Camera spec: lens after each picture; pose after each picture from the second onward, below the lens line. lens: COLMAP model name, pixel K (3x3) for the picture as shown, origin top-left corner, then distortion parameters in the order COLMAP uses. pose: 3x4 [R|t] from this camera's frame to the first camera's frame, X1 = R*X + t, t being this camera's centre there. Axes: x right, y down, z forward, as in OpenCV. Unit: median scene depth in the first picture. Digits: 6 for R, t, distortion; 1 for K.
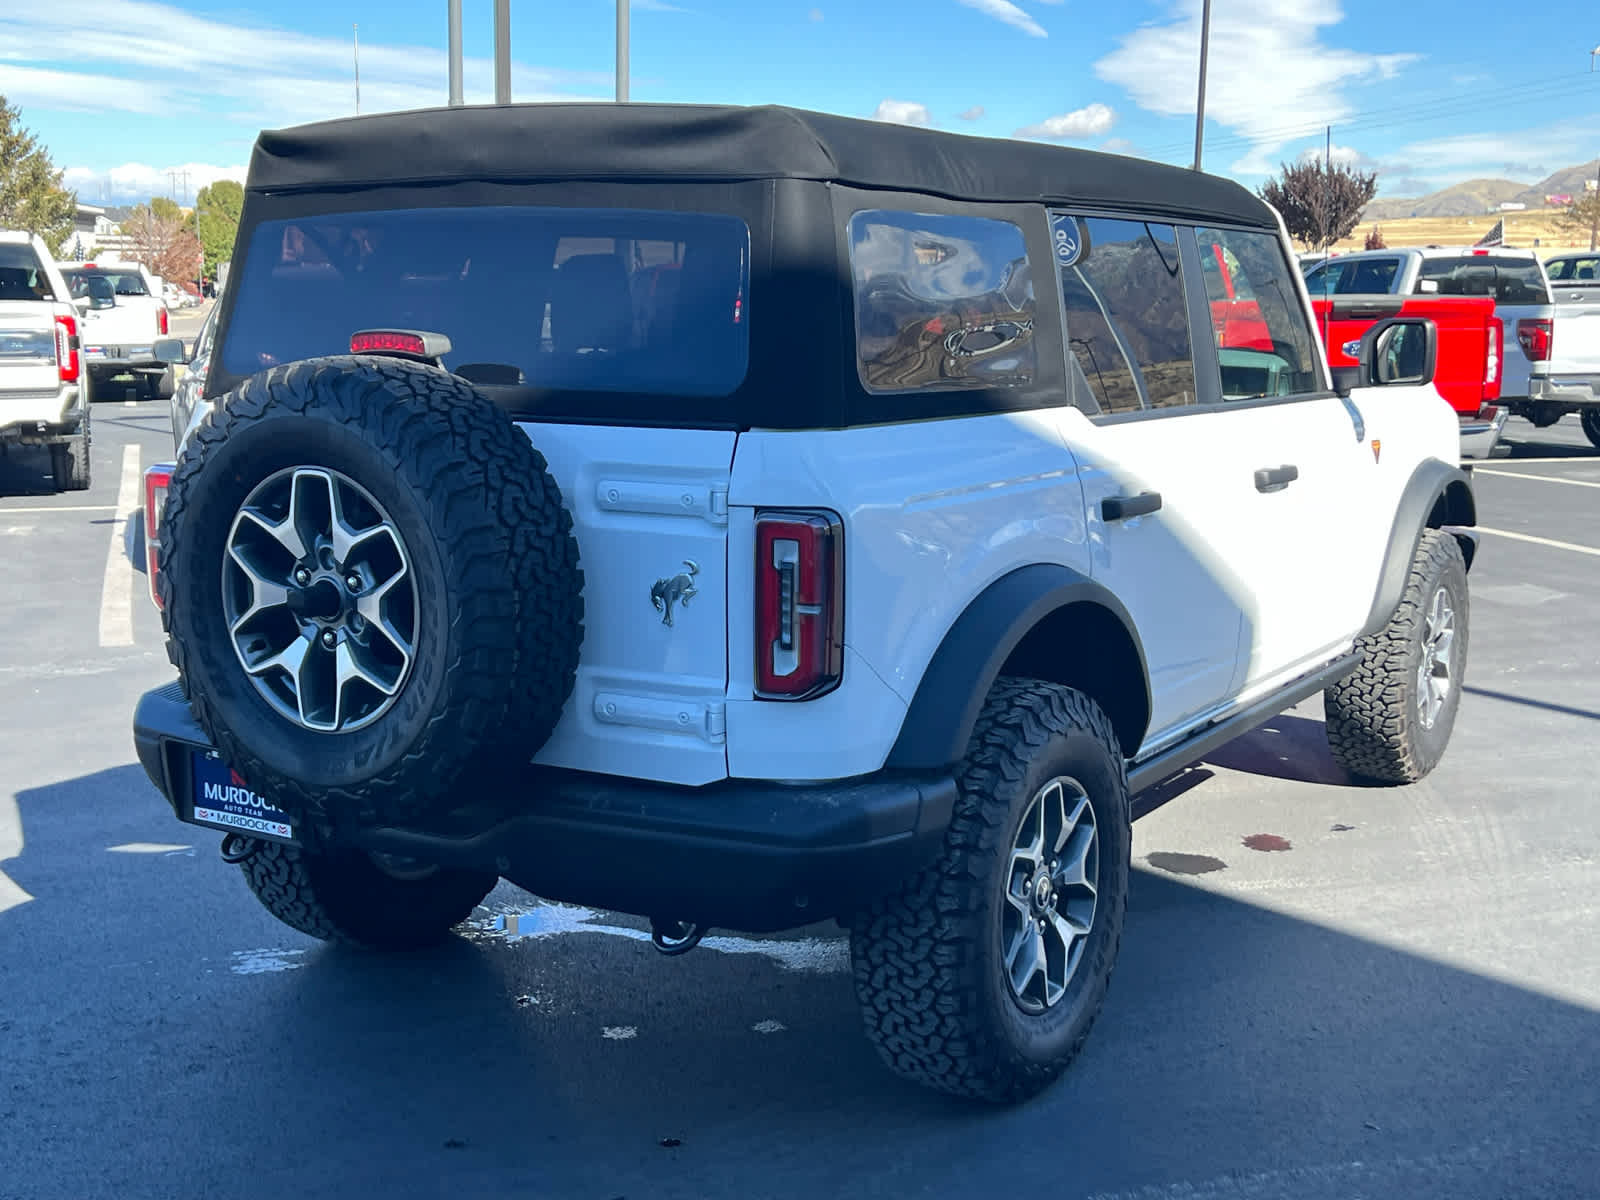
lens RADIAL K [[1971.4, 0, 800.0], [0, 1971.4, 600.0], [0, 0, 1]] dist [0.020202, -0.007097]
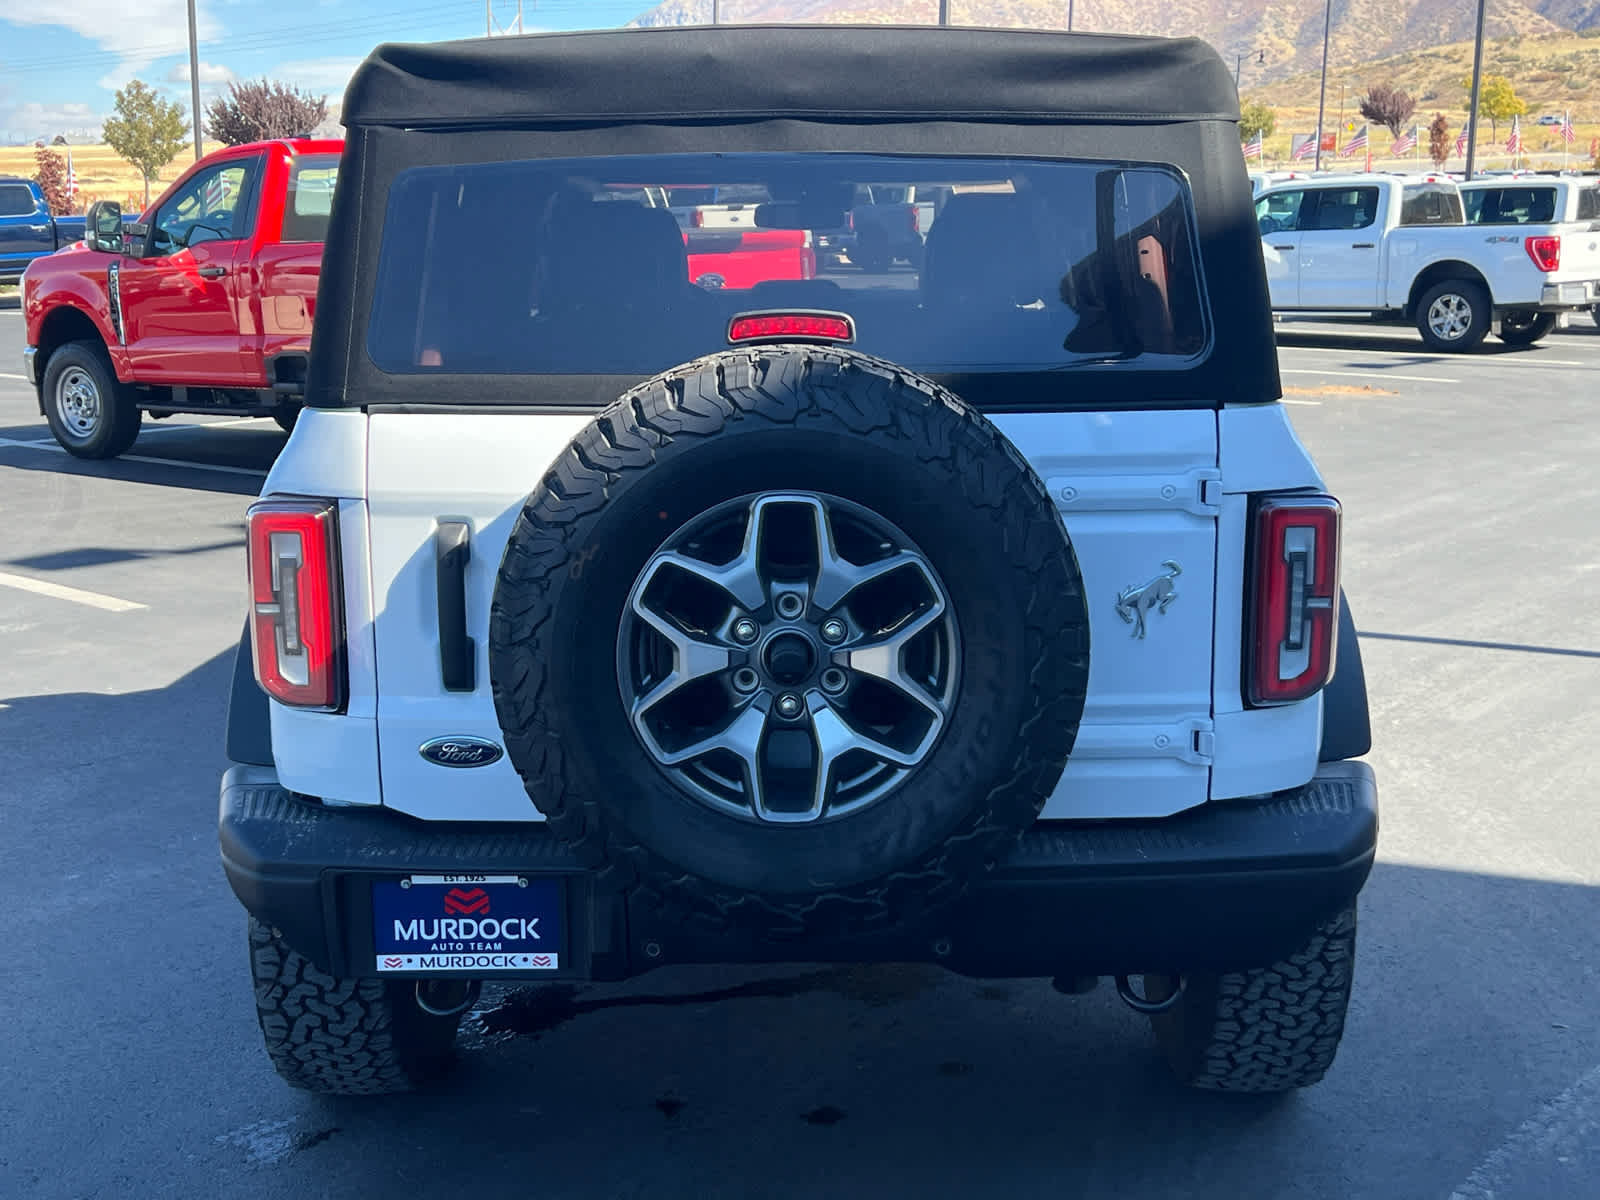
lens RADIAL K [[1923.2, 0, 792.0], [0, 1923.2, 553.4], [0, 0, 1]] dist [0.230494, -0.758443]
pose [[0.857480, -0.100776, 0.504551, -0.595110], [0.091432, 0.994869, 0.043321, -0.071195], [-0.506328, 0.008985, 0.862294, 0.324959]]
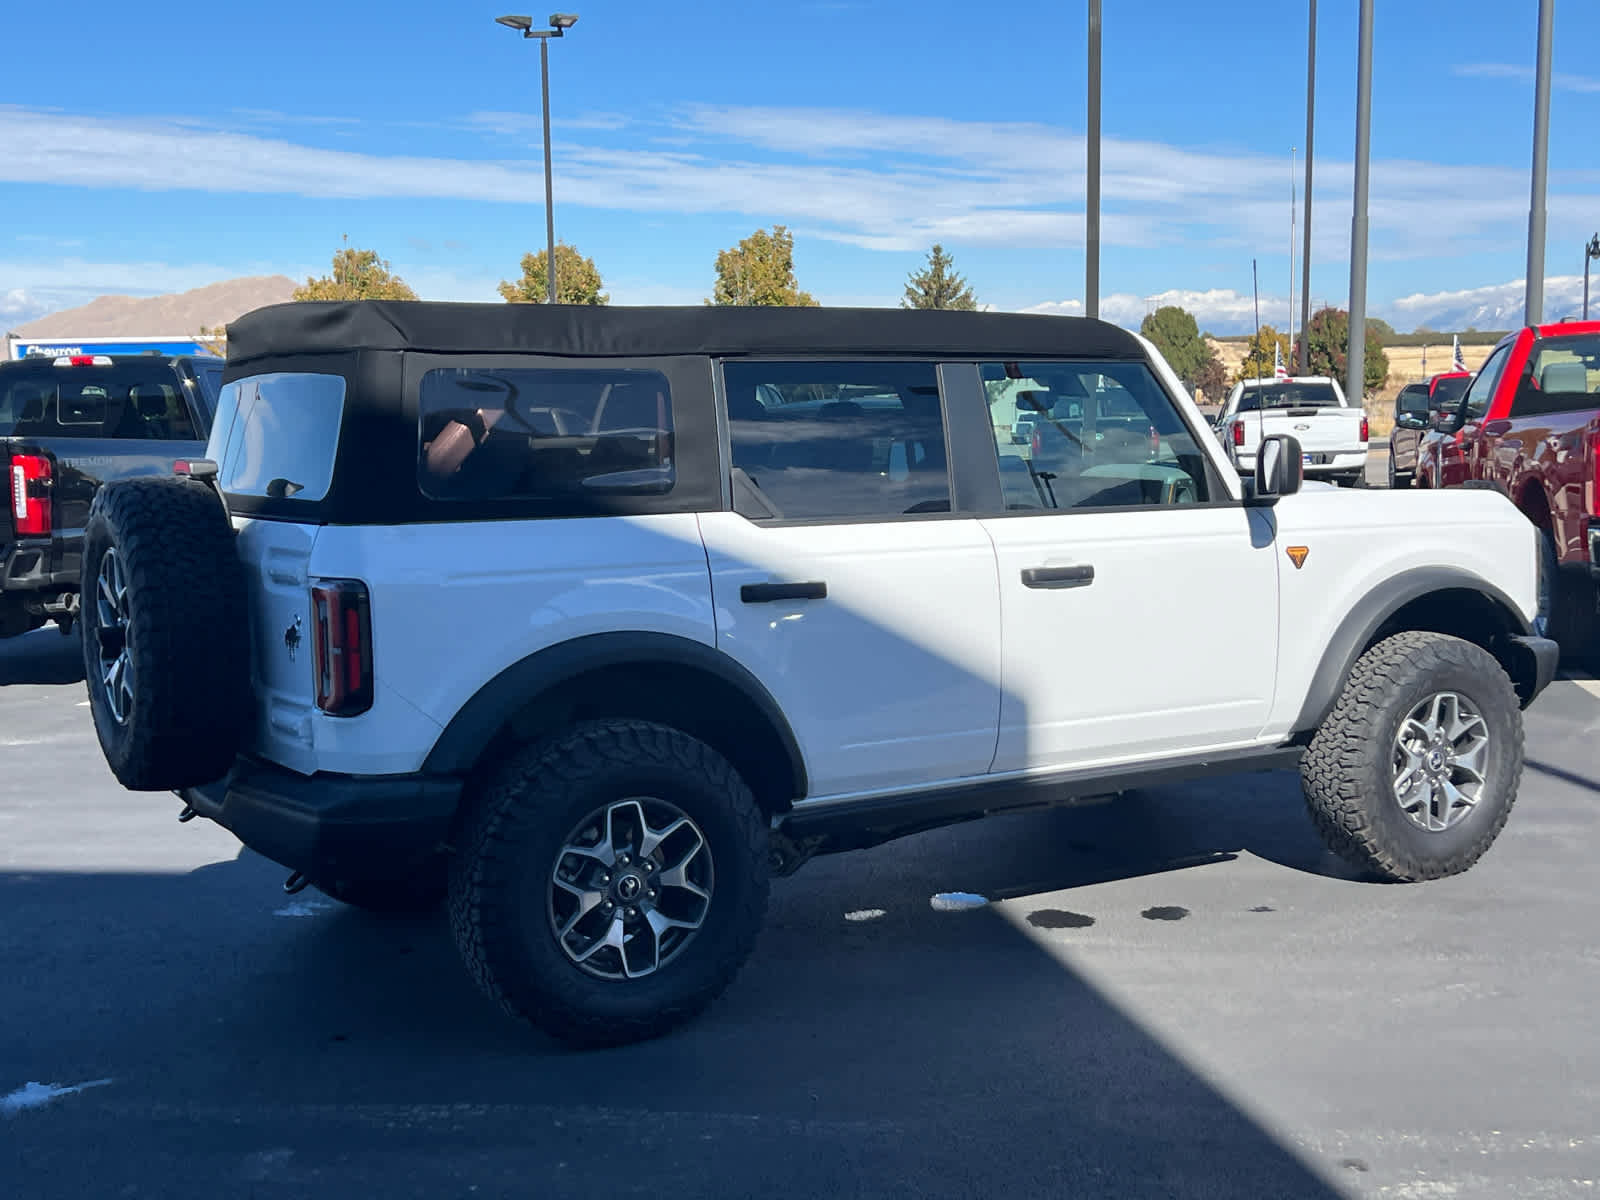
lens RADIAL K [[1891.9, 0, 800.0], [0, 1891.9, 600.0], [0, 0, 1]] dist [0.233576, -0.666500]
pose [[0.885454, 0.026456, -0.463974, 0.864512], [-0.051481, 0.997818, -0.041351, 0.007641], [0.461867, 0.060500, 0.884883, -0.067130]]
